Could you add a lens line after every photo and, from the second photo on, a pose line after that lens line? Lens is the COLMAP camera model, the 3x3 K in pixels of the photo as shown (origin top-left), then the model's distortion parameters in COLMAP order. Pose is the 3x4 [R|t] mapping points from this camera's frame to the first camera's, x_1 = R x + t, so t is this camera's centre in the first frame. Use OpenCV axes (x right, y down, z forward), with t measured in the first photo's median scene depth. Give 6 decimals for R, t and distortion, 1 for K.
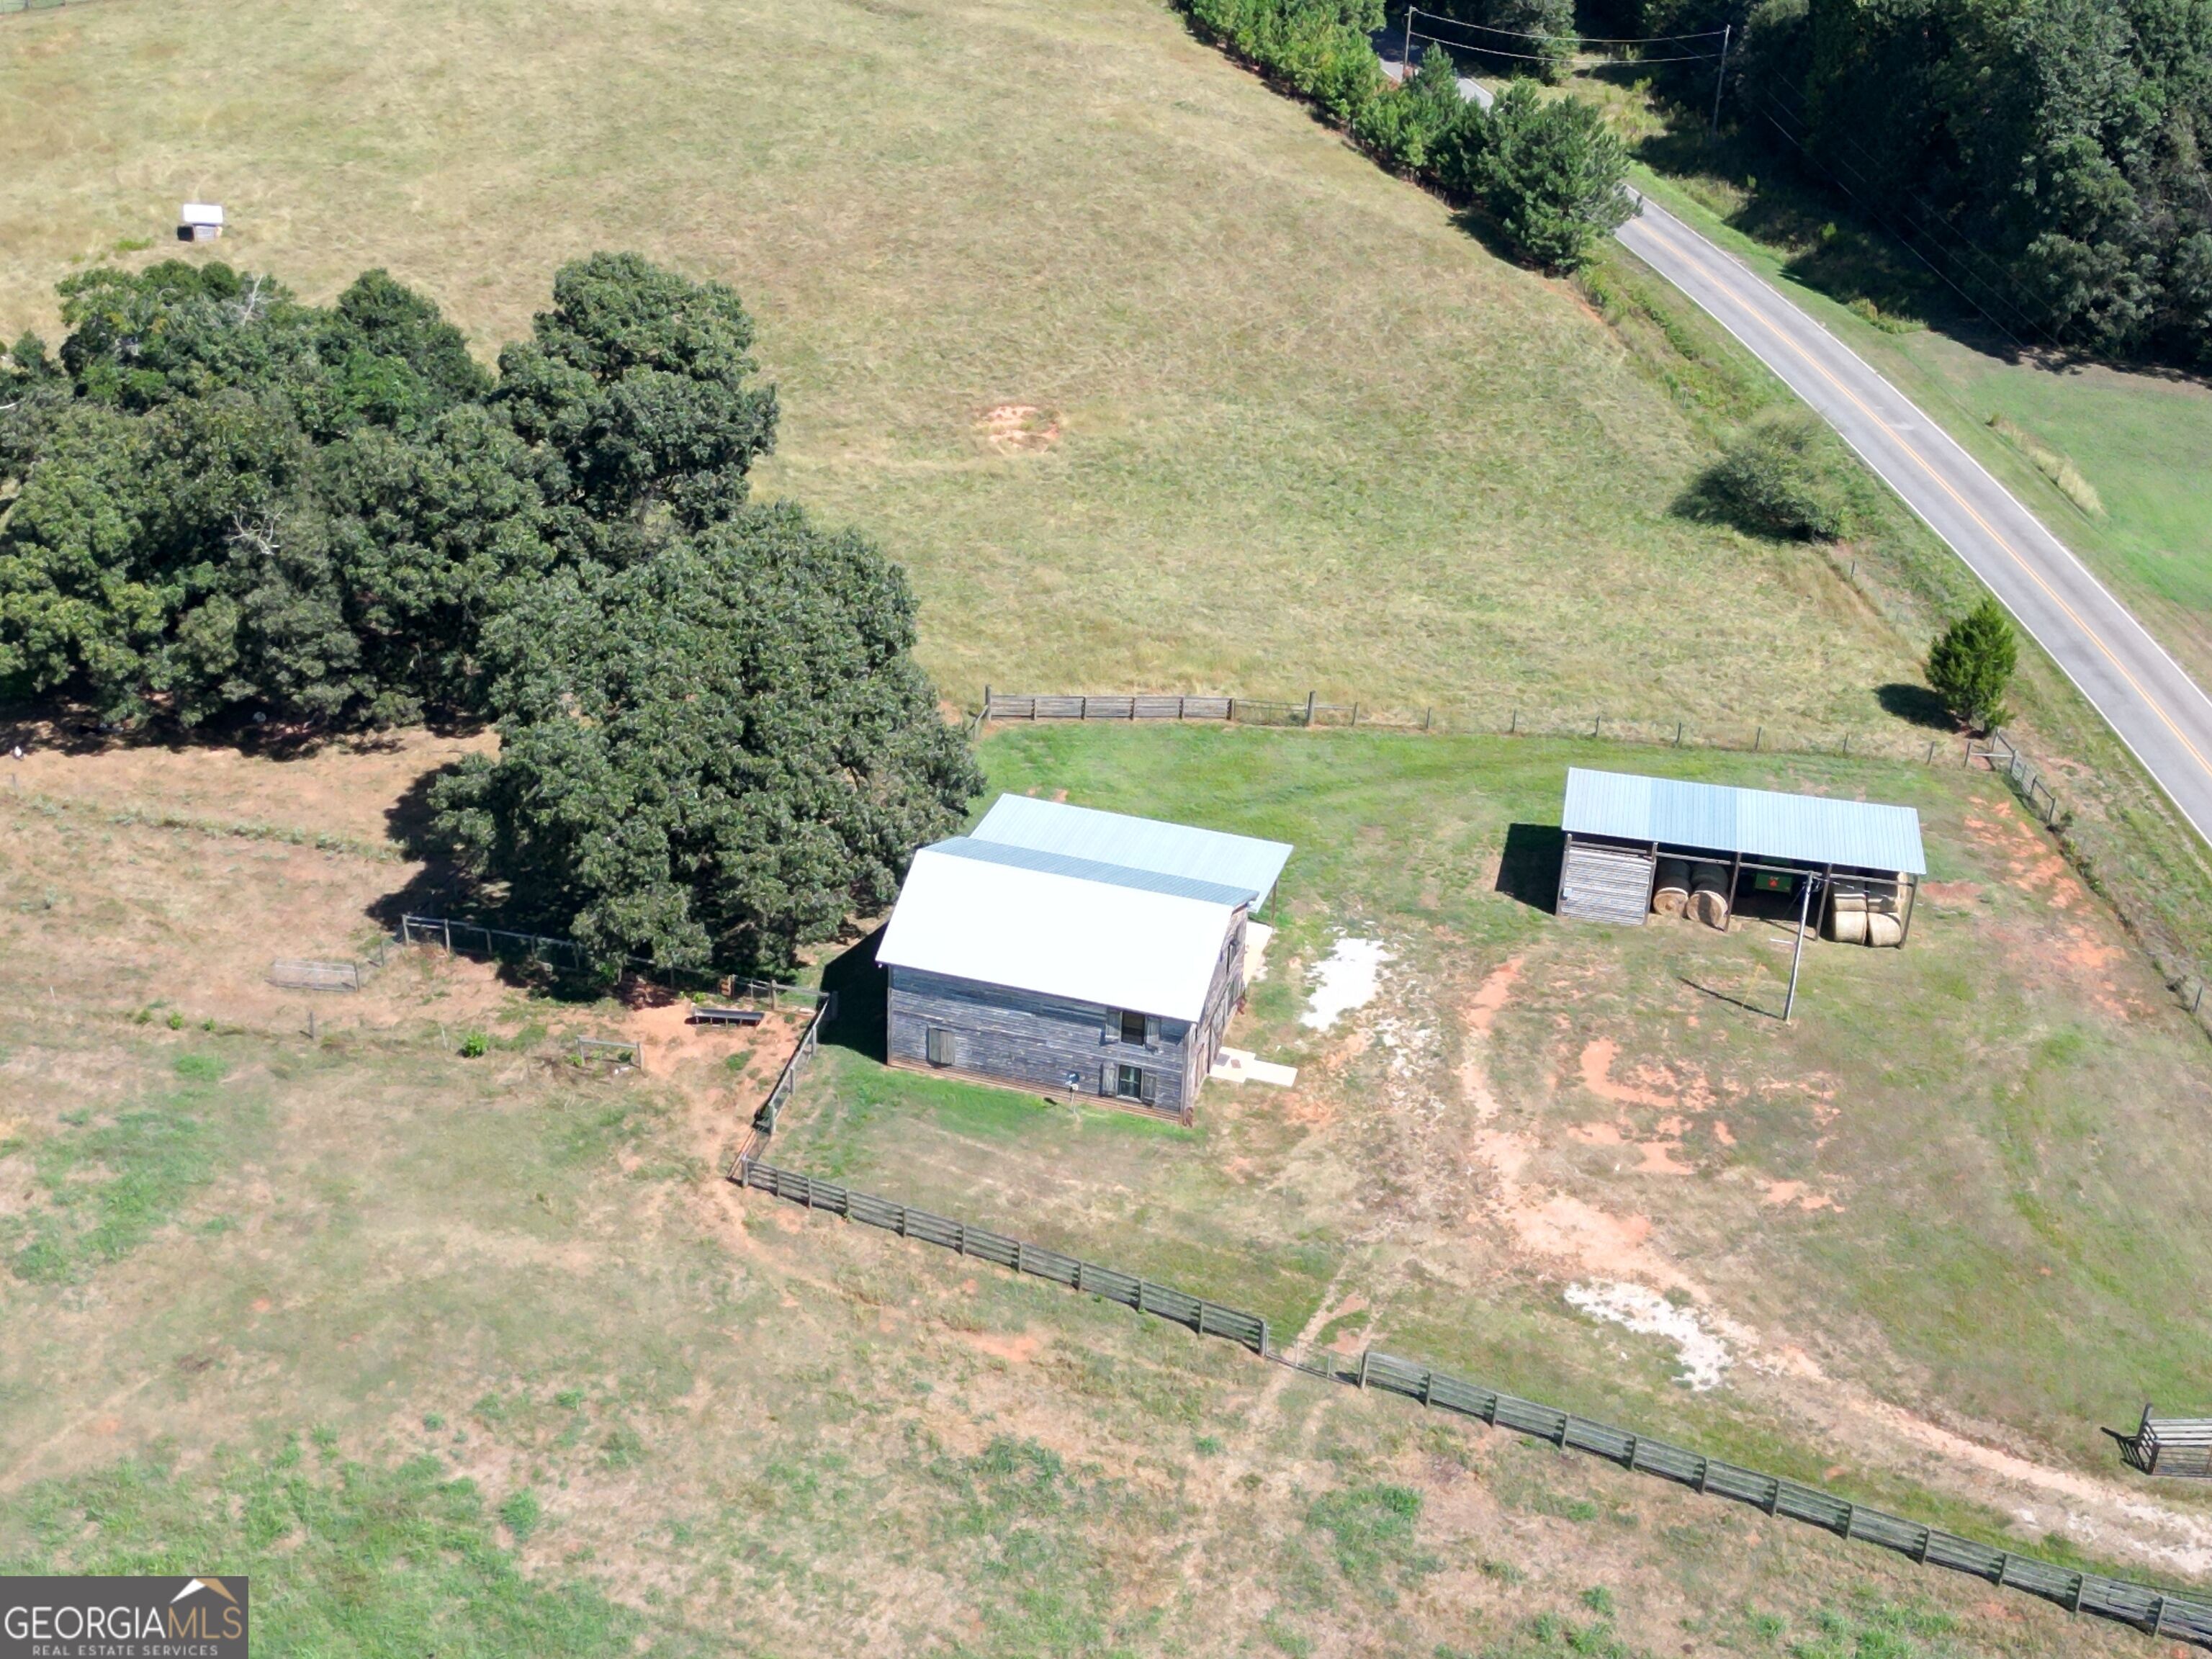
lens RADIAL K [[3070.1, 0, 1106.0], [0, 3070.1, 829.5], [0, 0, 1]] dist [0.182685, -0.500767]
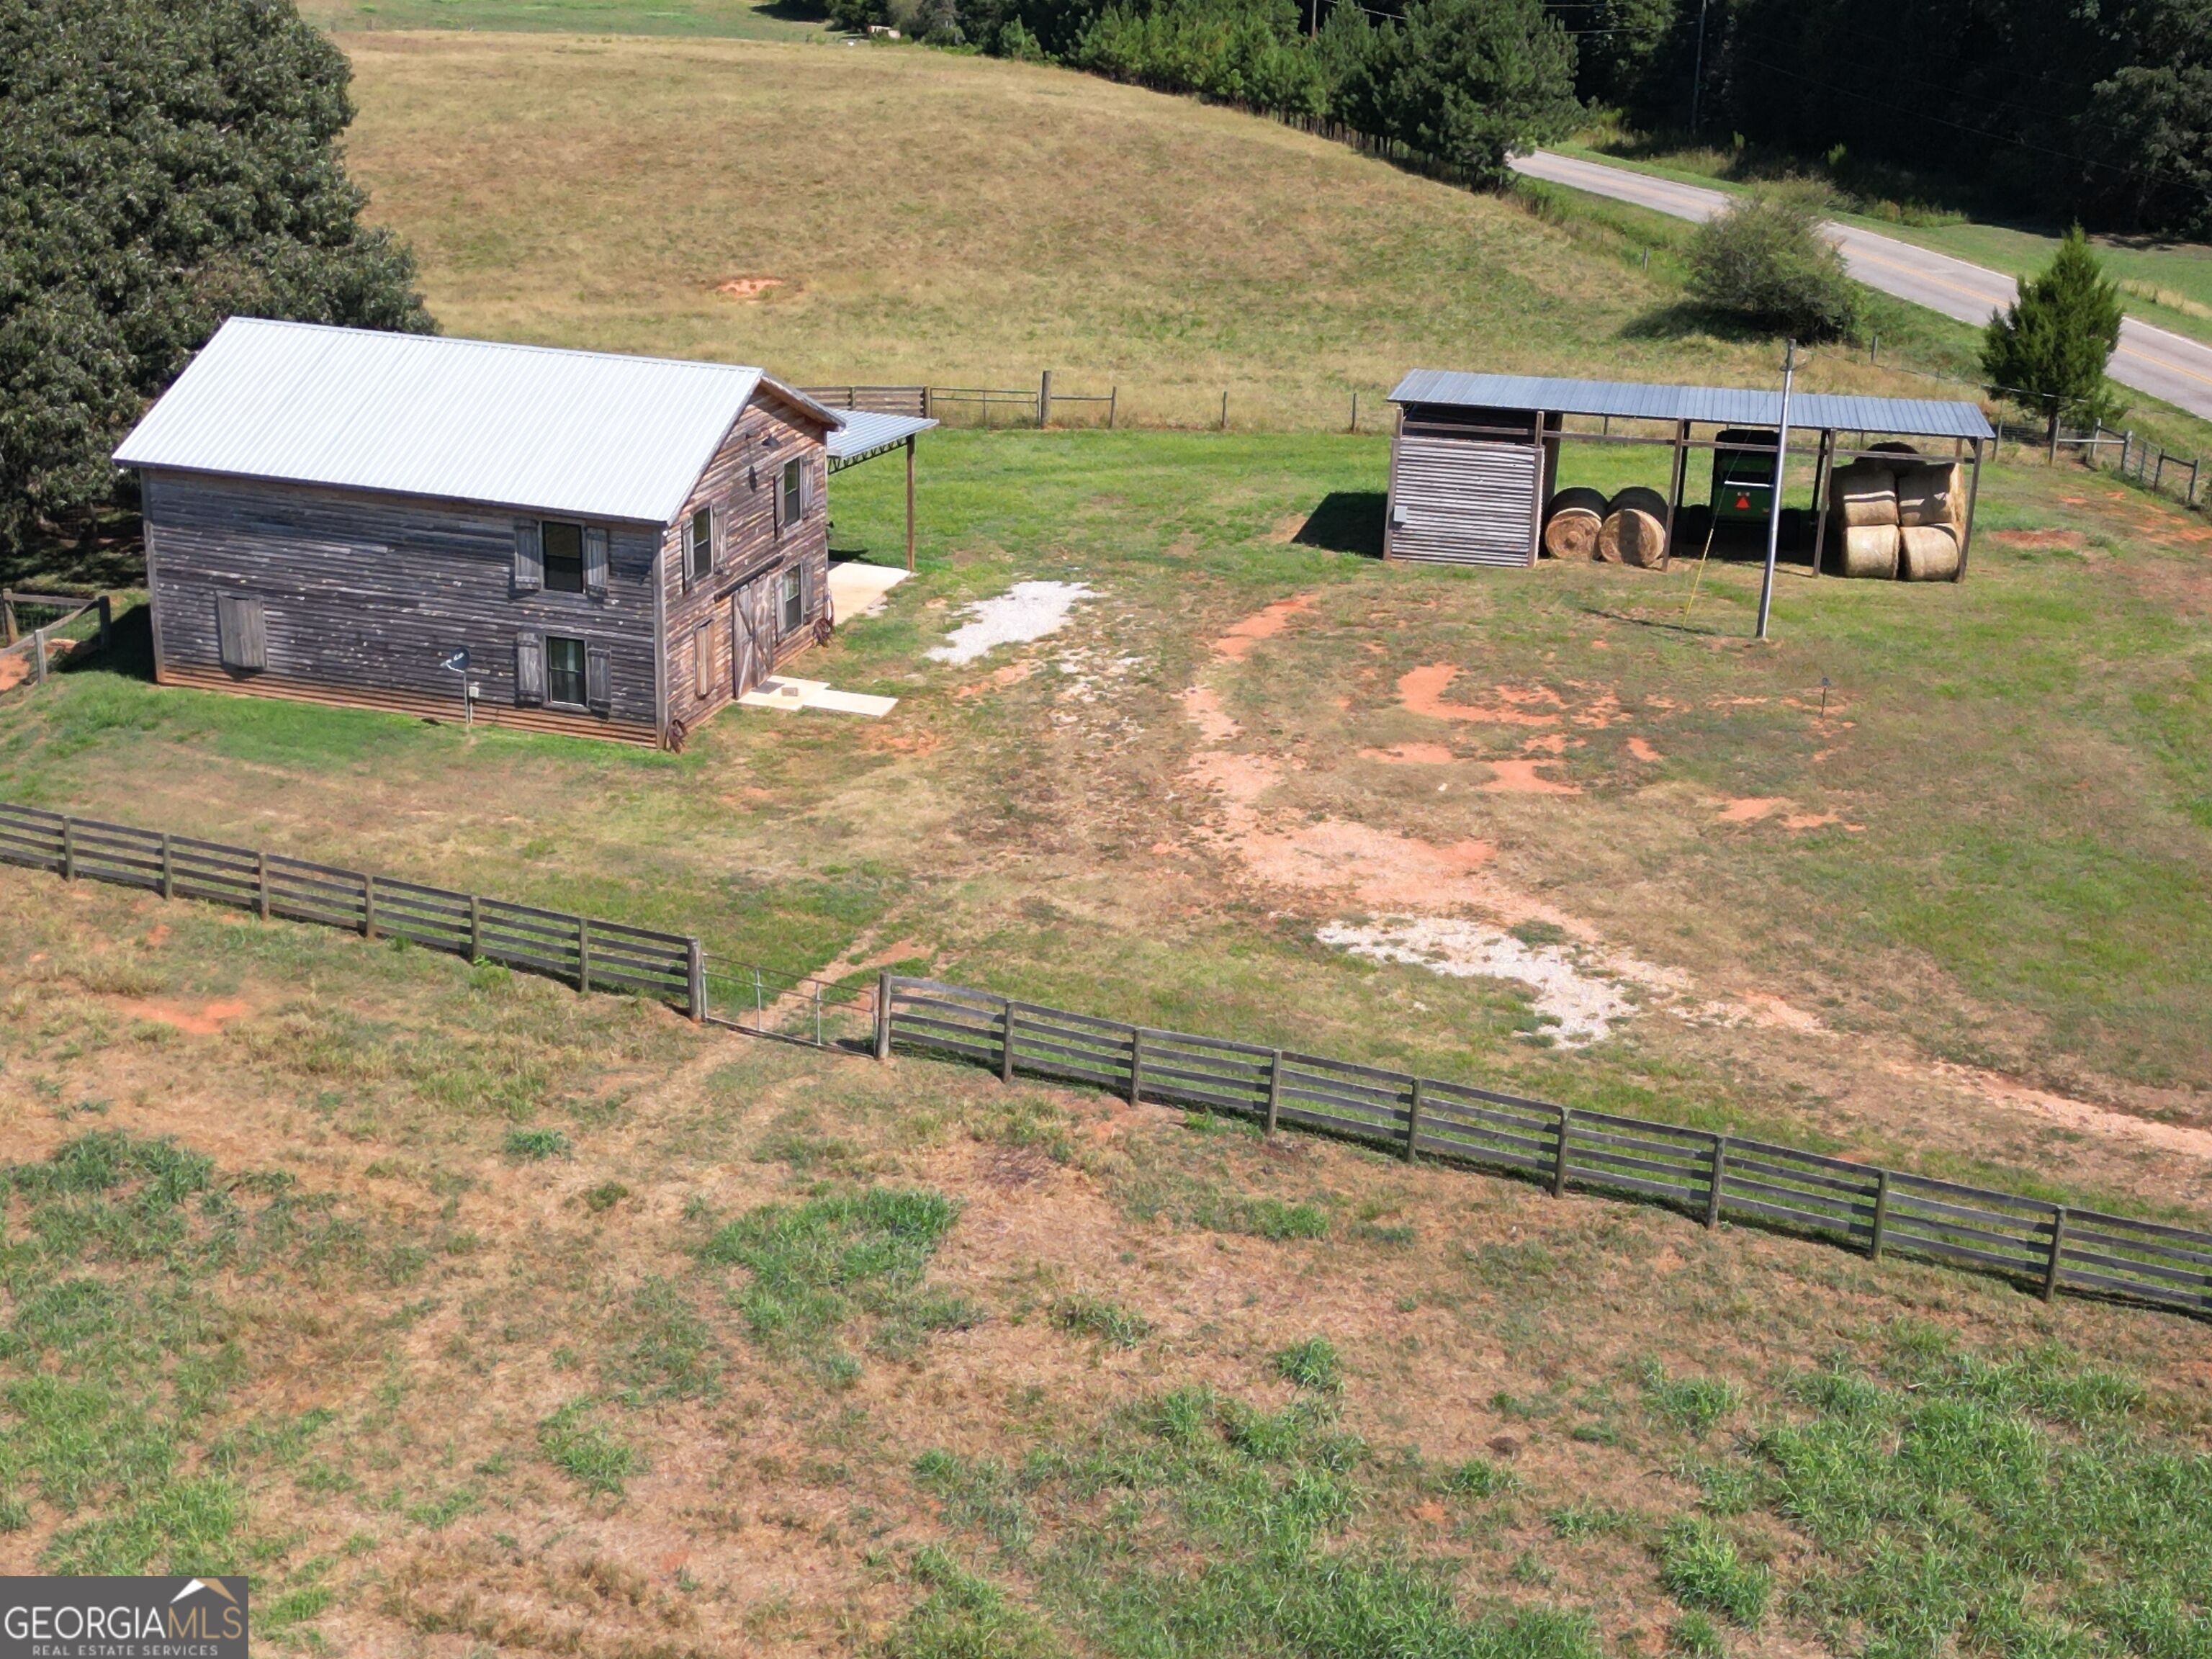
lens RADIAL K [[3070.1, 0, 1106.0], [0, 3070.1, 829.5], [0, 0, 1]] dist [0.182685, -0.500767]
pose [[0.999756, -0.007669, -0.020728, 0.125998], [0.003936, 0.984660, -0.174441, 0.225381], [0.021748, 0.174317, 0.984449, 0.502741]]
